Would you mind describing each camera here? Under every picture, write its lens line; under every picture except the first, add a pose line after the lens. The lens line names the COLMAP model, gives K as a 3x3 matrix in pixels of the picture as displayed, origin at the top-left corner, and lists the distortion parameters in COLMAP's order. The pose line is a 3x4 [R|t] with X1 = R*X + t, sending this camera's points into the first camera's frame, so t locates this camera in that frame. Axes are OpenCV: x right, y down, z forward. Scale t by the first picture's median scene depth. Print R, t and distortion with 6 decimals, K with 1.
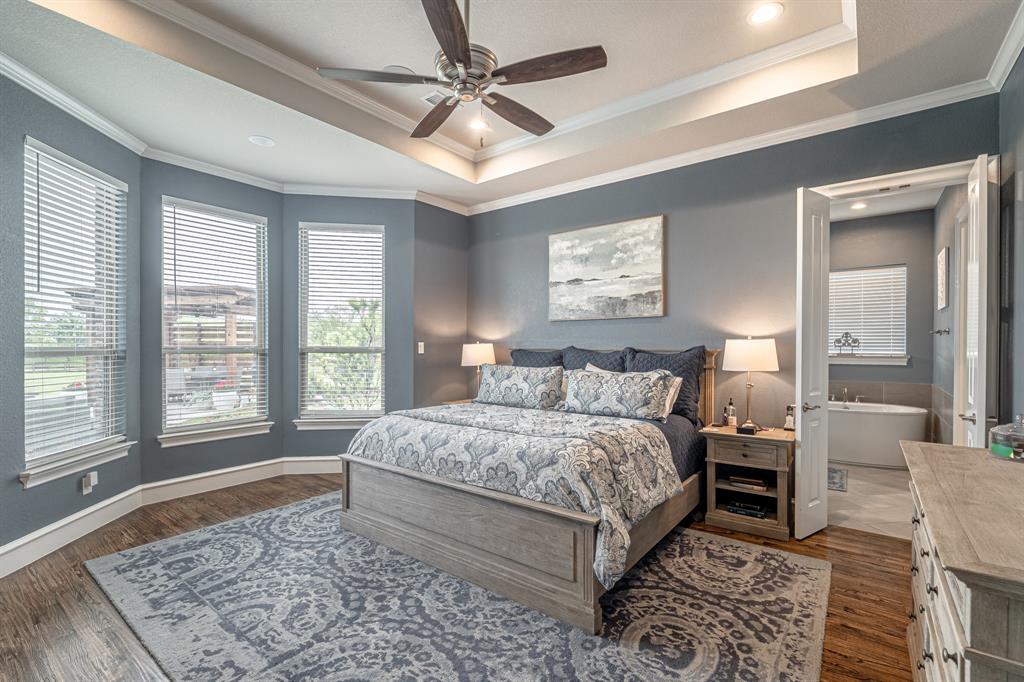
lens RADIAL K [[456.4, 0, 515.7], [0, 456.4, 348.5], [0, 0, 1]] dist [0.000503, -0.003278]
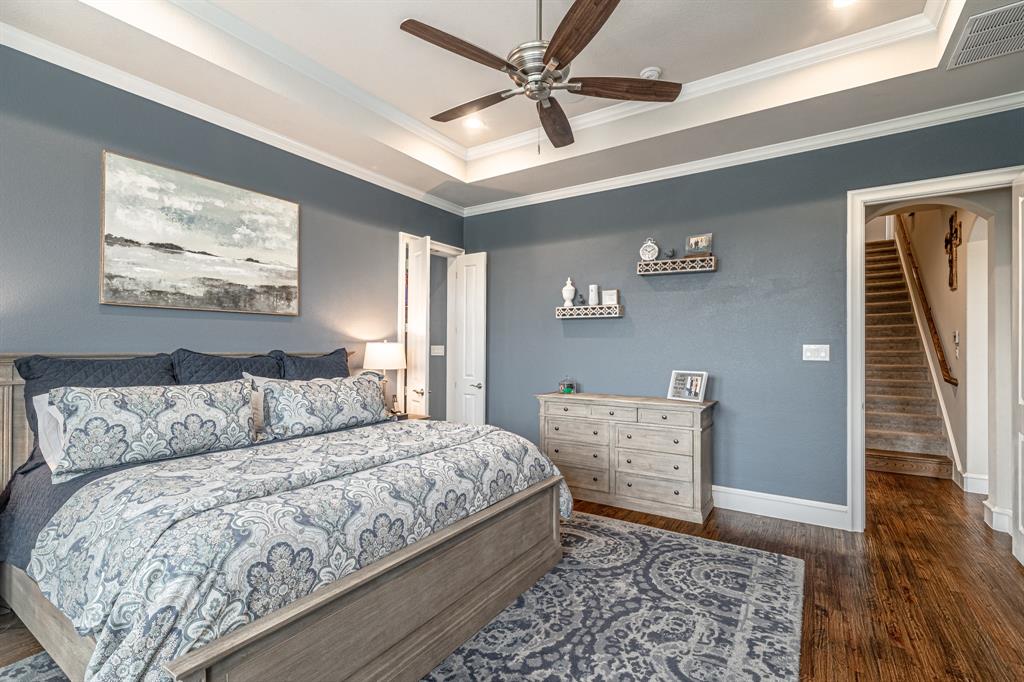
lens RADIAL K [[456.4, 0, 517.3], [0, 456.4, 344.9], [0, 0, 1]] dist [0.000503, -0.003278]
pose [[-0.074803, 0.005155, 0.997185, -0.608884], [0.004896, 0.999976, -0.004802, -0.006137], [-0.997186, 0.004523, -0.074827, 0.632416]]
